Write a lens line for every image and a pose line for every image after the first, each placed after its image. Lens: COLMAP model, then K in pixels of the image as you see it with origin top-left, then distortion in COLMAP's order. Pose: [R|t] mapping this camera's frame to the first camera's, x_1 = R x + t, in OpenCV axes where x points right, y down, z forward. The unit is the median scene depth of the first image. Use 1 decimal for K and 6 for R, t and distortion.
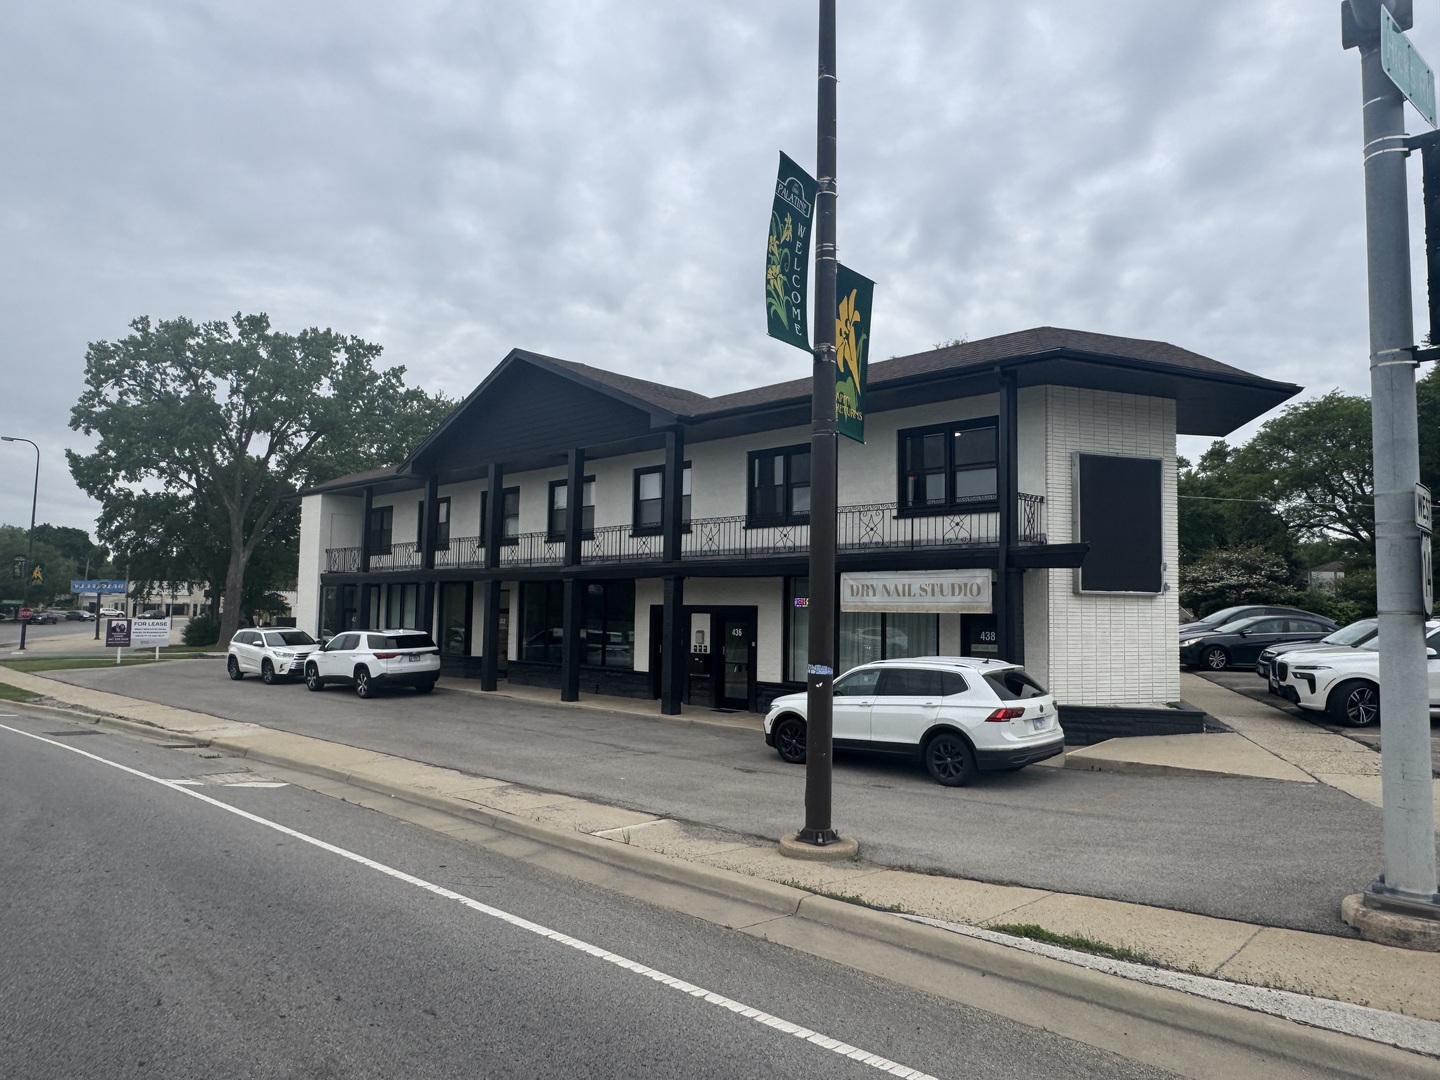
lens RADIAL K [[833.8, 0, 720.0], [0, 833.8, 540.0], [0, 0, 1]] dist [-0.003512, 0.000085]
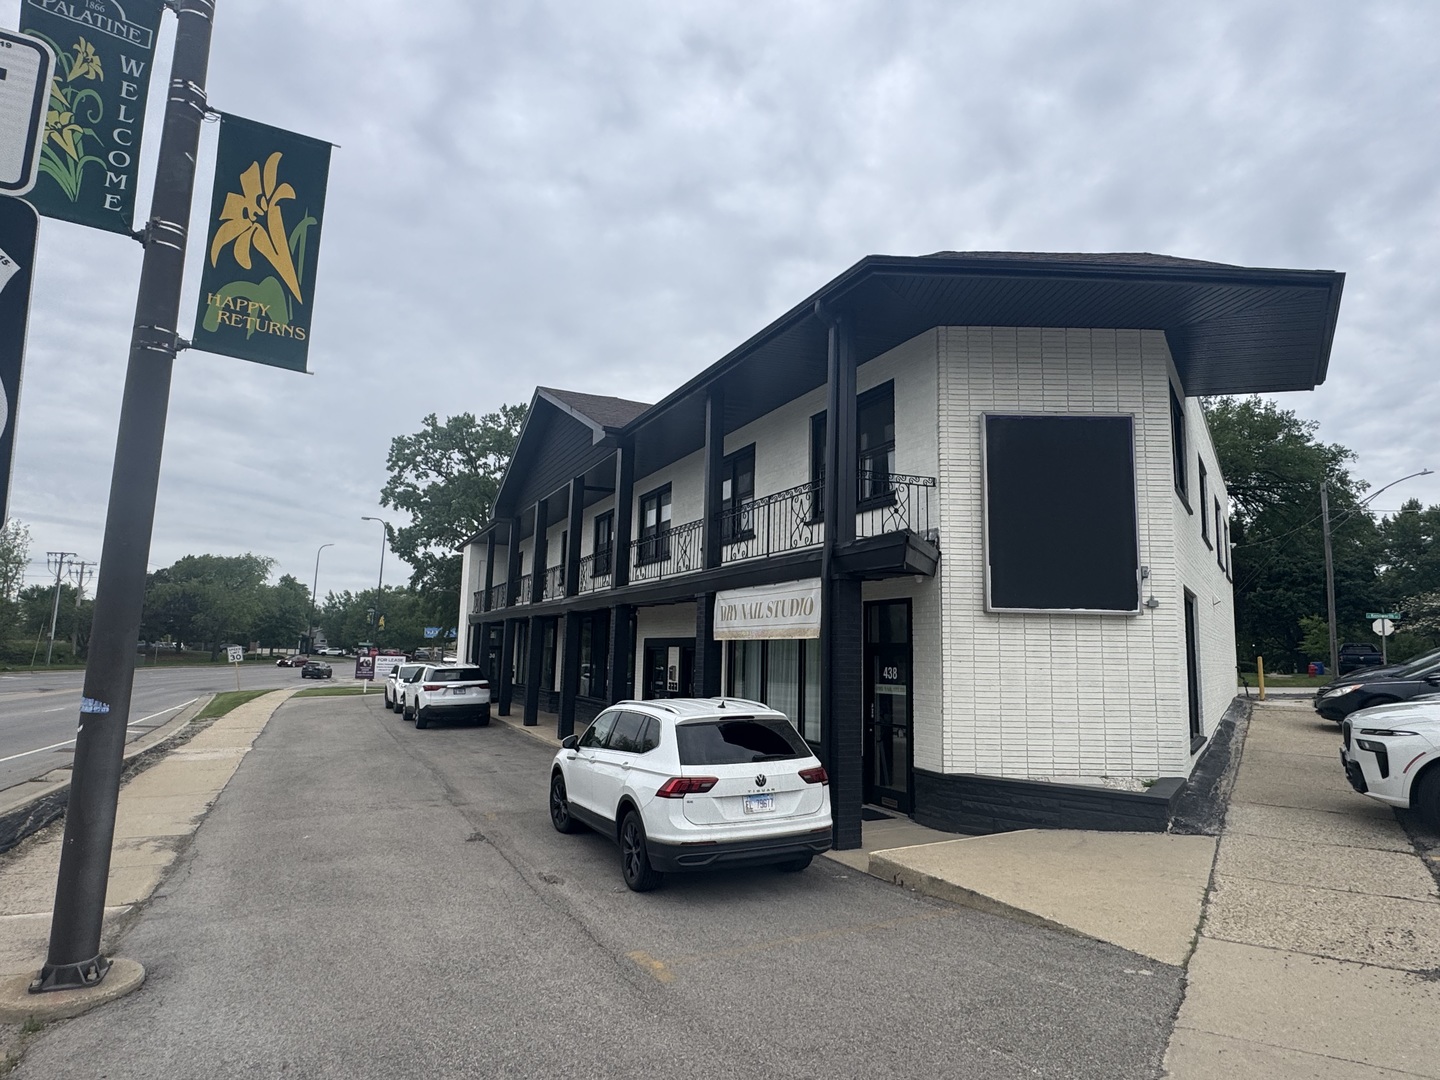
lens RADIAL K [[764.7, 0, 720.0], [0, 764.7, 540.0], [0, 0, 1]] dist [0.001717, 0.001154]
pose [[0.950355, -0.040605, -0.308508, 0.388873], [0.020904, 0.997541, -0.066898, 0.039350], [0.310466, 0.057128, 0.948866, 0.296646]]
